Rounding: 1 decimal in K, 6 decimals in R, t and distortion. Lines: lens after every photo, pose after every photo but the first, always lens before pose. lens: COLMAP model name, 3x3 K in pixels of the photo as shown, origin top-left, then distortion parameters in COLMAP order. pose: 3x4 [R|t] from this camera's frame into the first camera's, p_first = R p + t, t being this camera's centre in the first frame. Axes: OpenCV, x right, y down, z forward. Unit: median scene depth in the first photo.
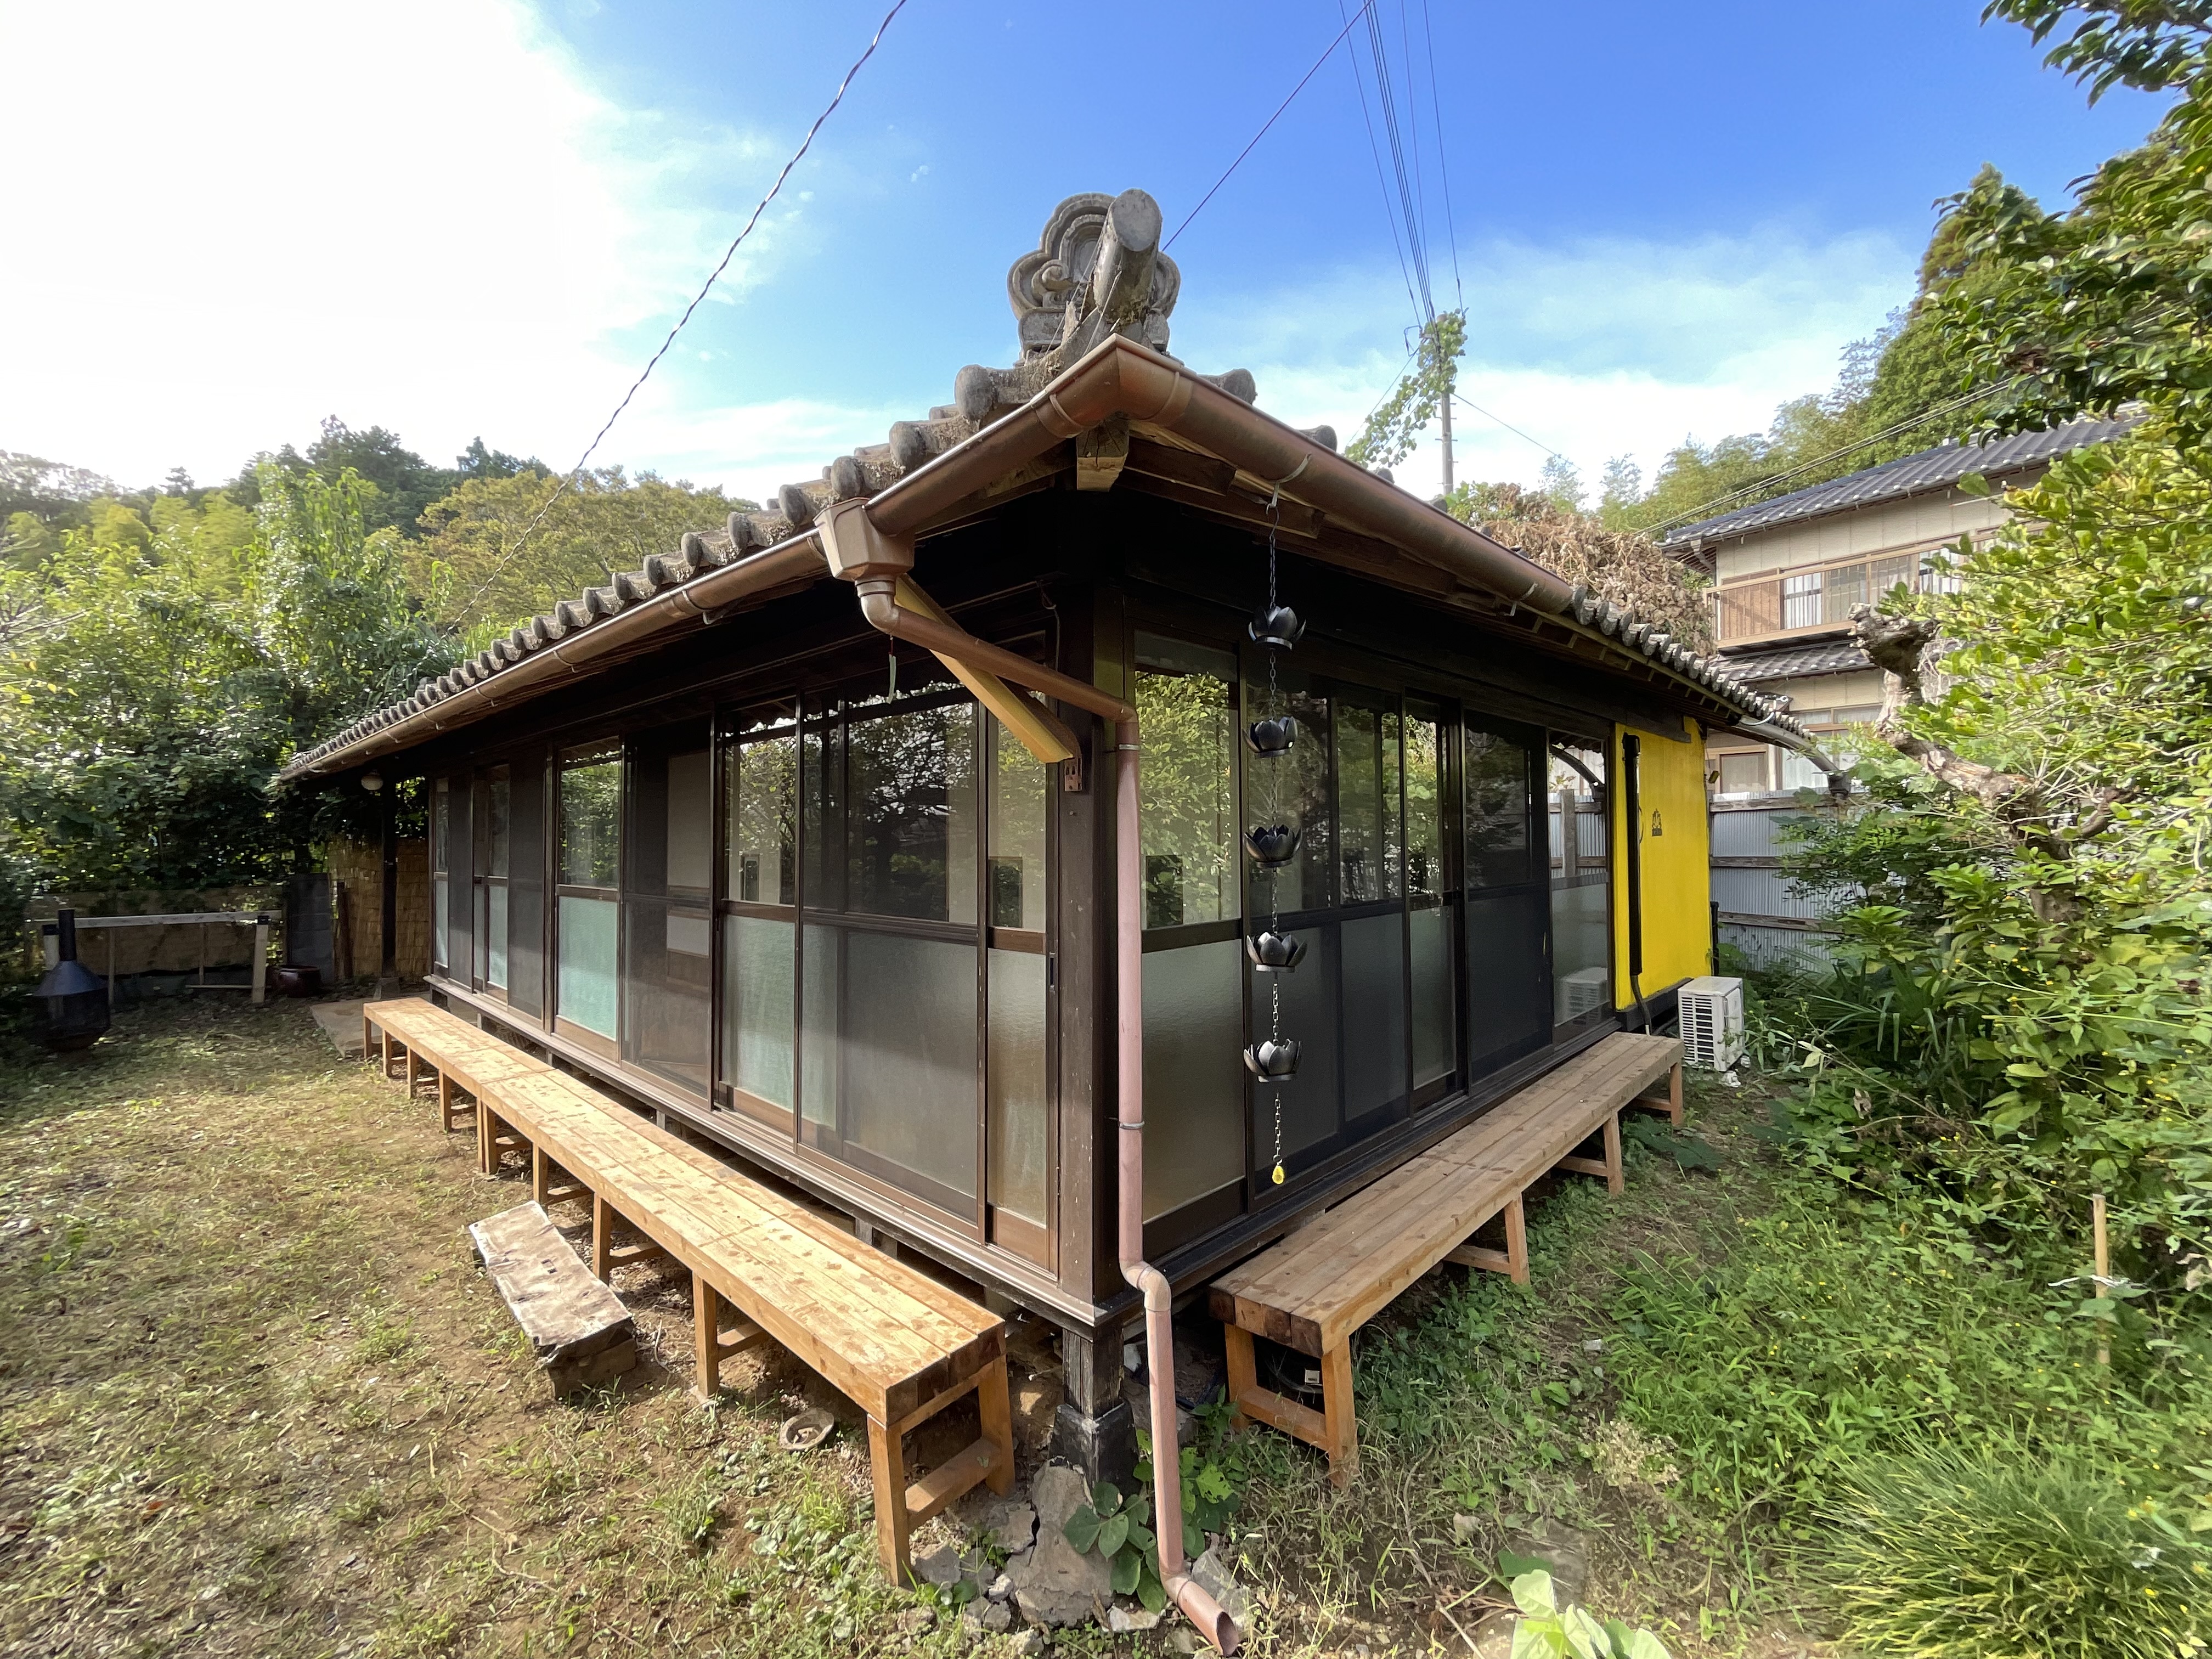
lens RADIAL K [[900.2, 0, 1110.4], [0, 900.2, 829.3], [0, 0, 1]] dist [-0.001933, 0.001938]
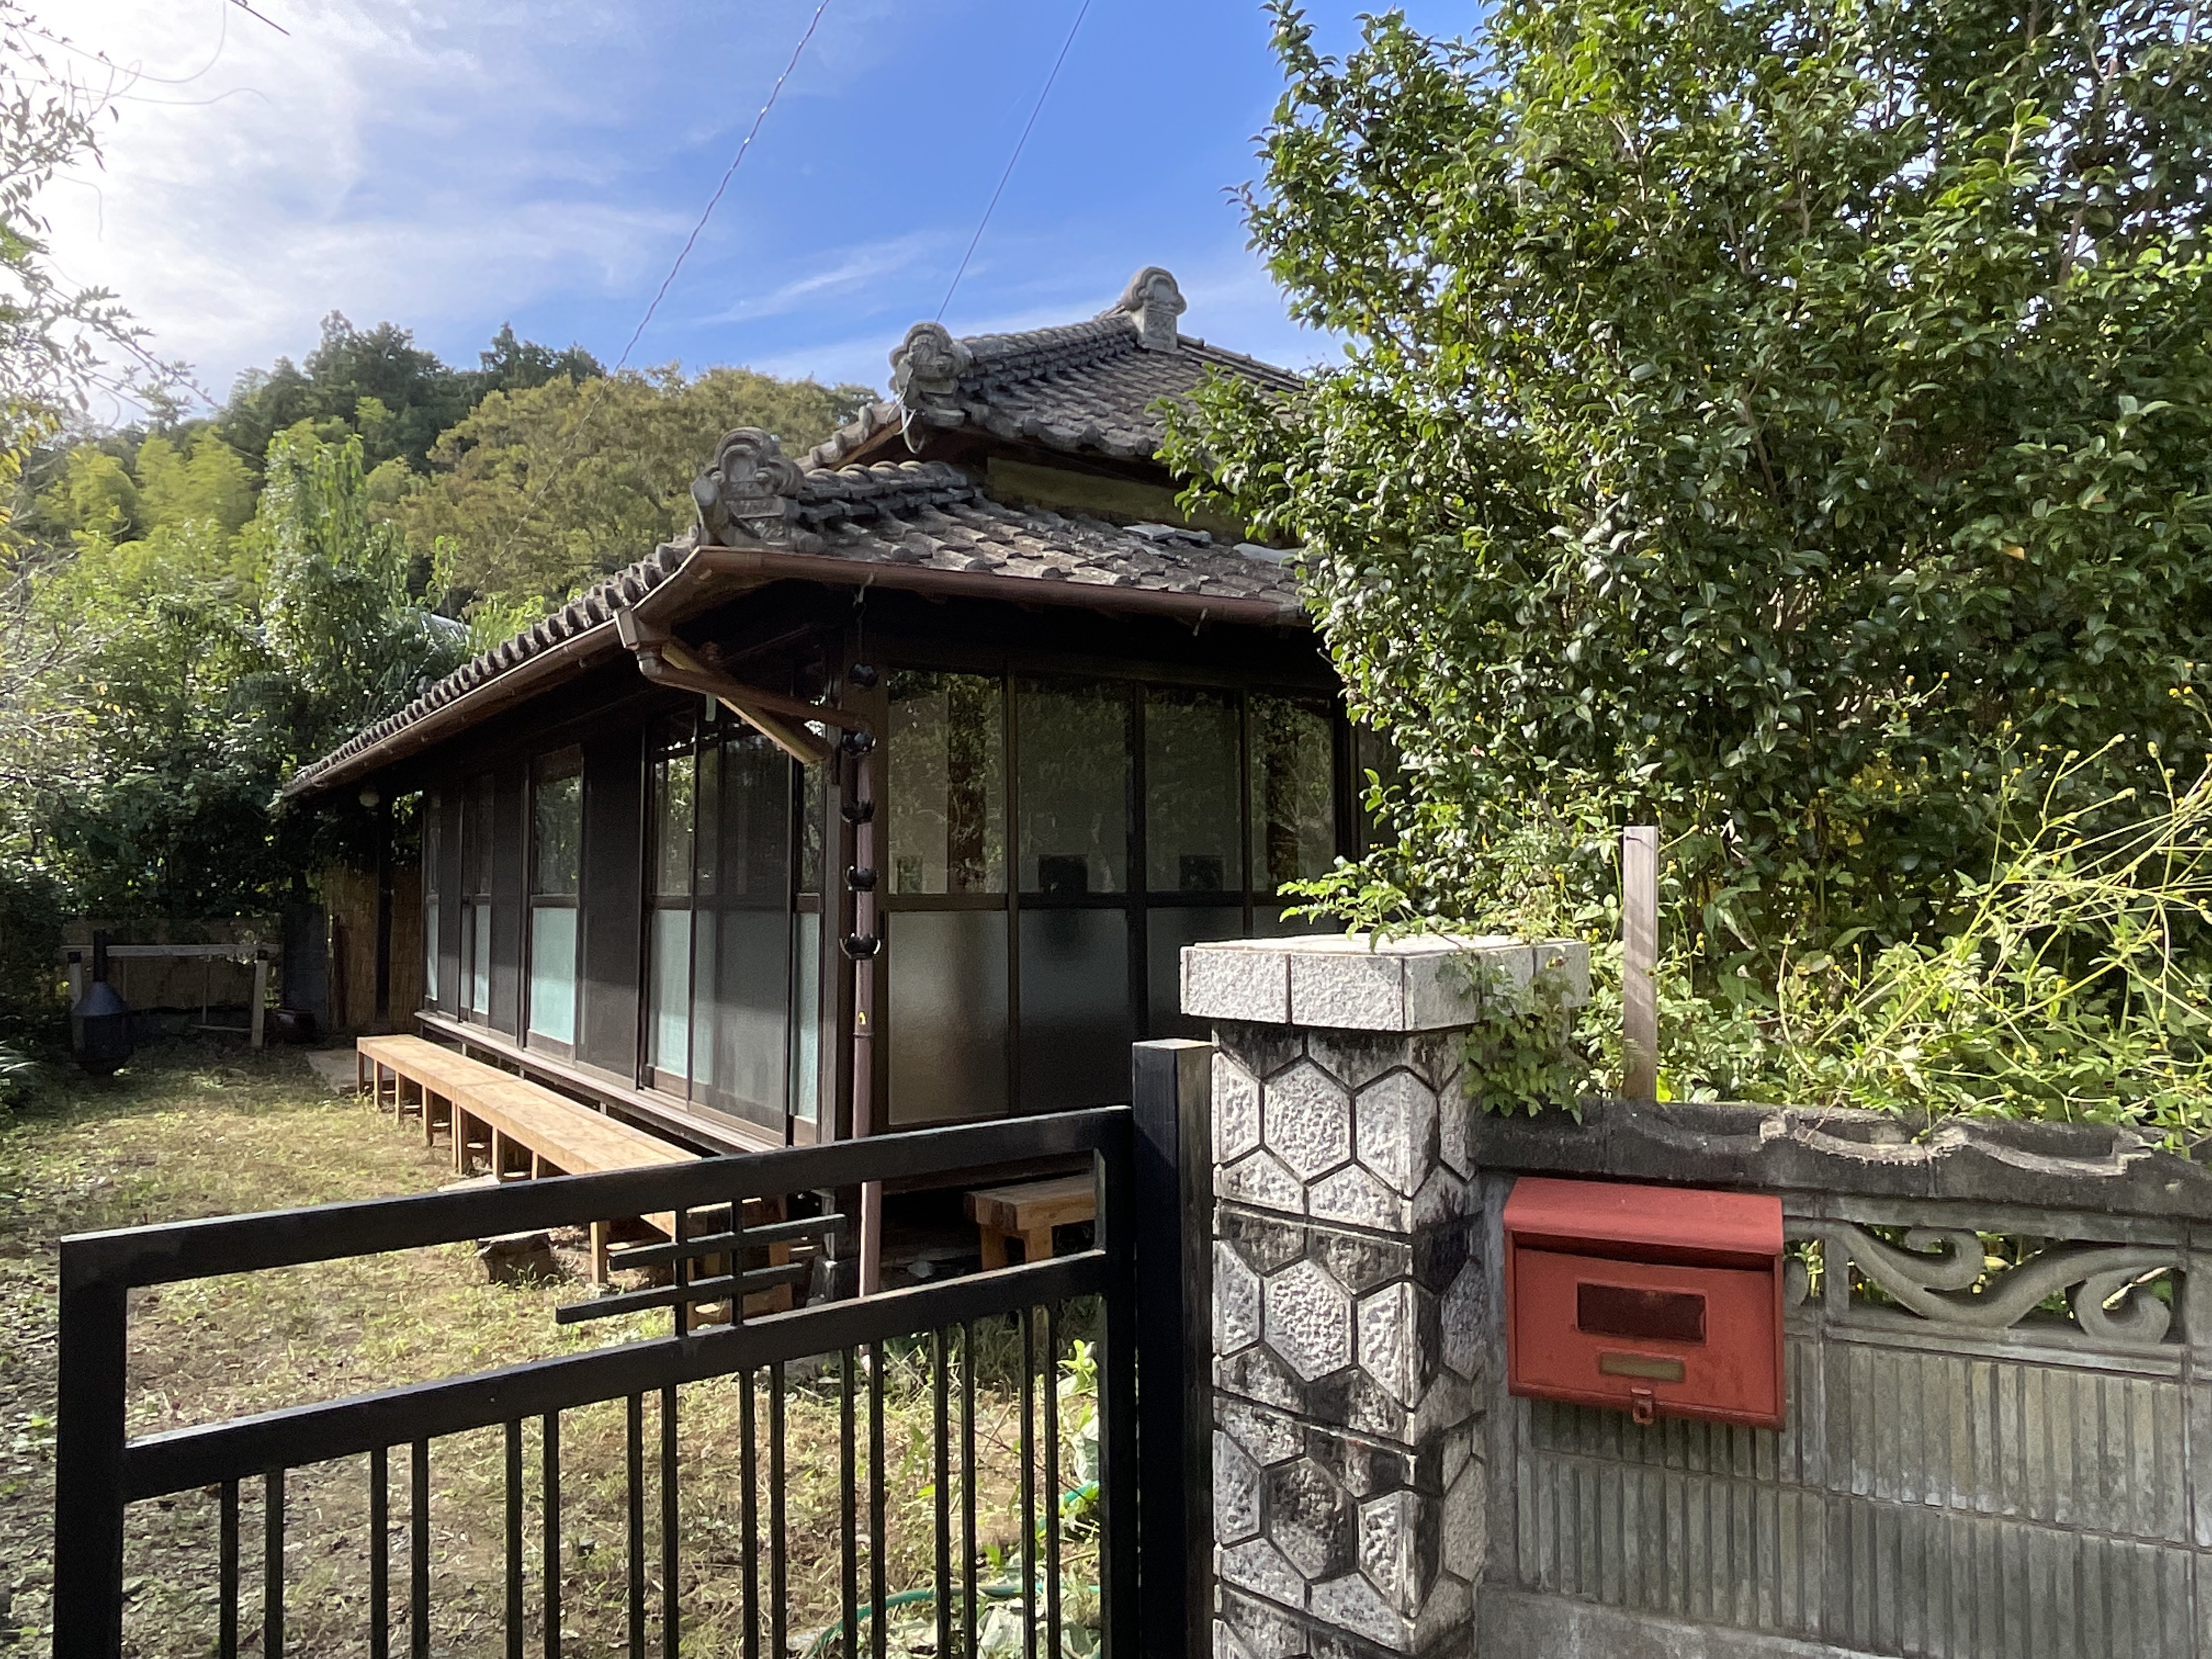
lens RADIAL K [[1466.8, 0, 1108.3], [0, 1466.8, 824.9], [0, 0, 1]] dist [-0.023778, -0.010775]
pose [[0.976562, -0.006434, -0.215142, 0.182986], [-0.000988, 0.999409, -0.034373, 0.020714], [0.215236, 0.033780, 0.975978, -0.223687]]
